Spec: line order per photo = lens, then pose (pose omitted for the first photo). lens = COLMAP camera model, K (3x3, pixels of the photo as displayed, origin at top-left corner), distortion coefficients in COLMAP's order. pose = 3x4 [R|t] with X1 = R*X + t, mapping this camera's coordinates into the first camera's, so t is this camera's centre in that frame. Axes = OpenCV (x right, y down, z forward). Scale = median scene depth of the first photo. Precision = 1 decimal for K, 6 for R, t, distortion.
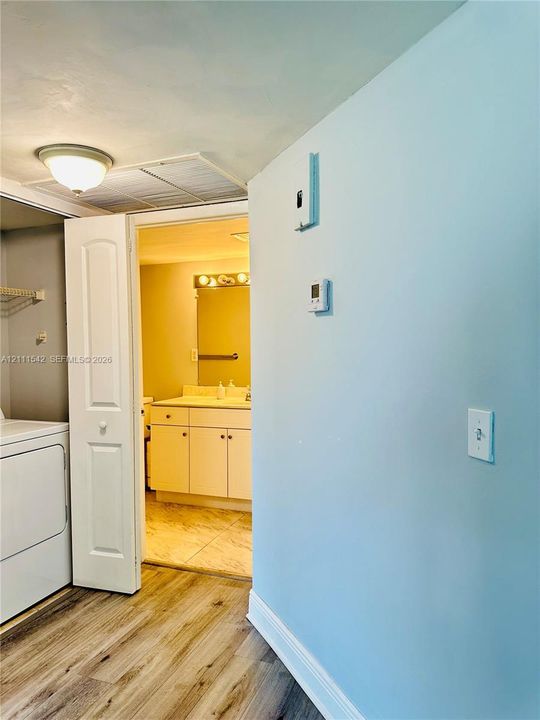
lens RADIAL K [[510.1, 0, 270.6], [0, 510.1, 361.5], [0, 0, 1]] dist [0.011781, -0.000891]
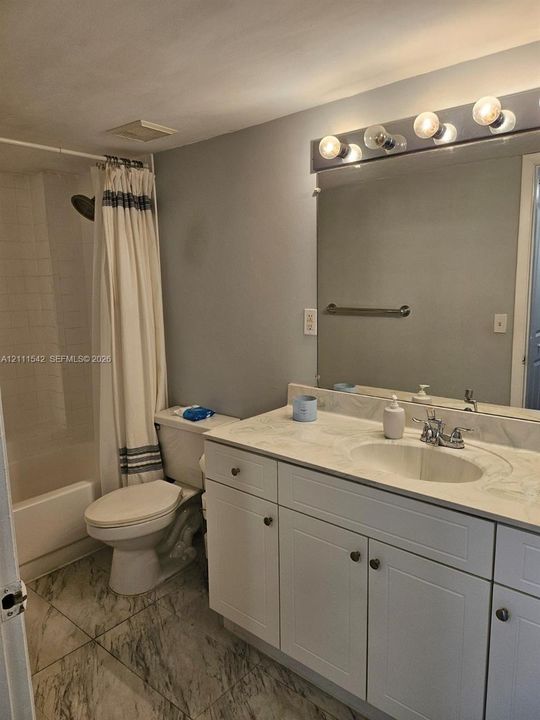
lens RADIAL K [[510.1, 0, 266.5], [0, 510.1, 360.6], [0, 0, 1]] dist [0.011781, -0.000891]
pose [[0.942776, 0.043498, -0.330576, -0.032650], [0.001793, 0.990778, 0.135483, -0.041412], [0.333421, -0.128323, 0.934004, 0.560558]]
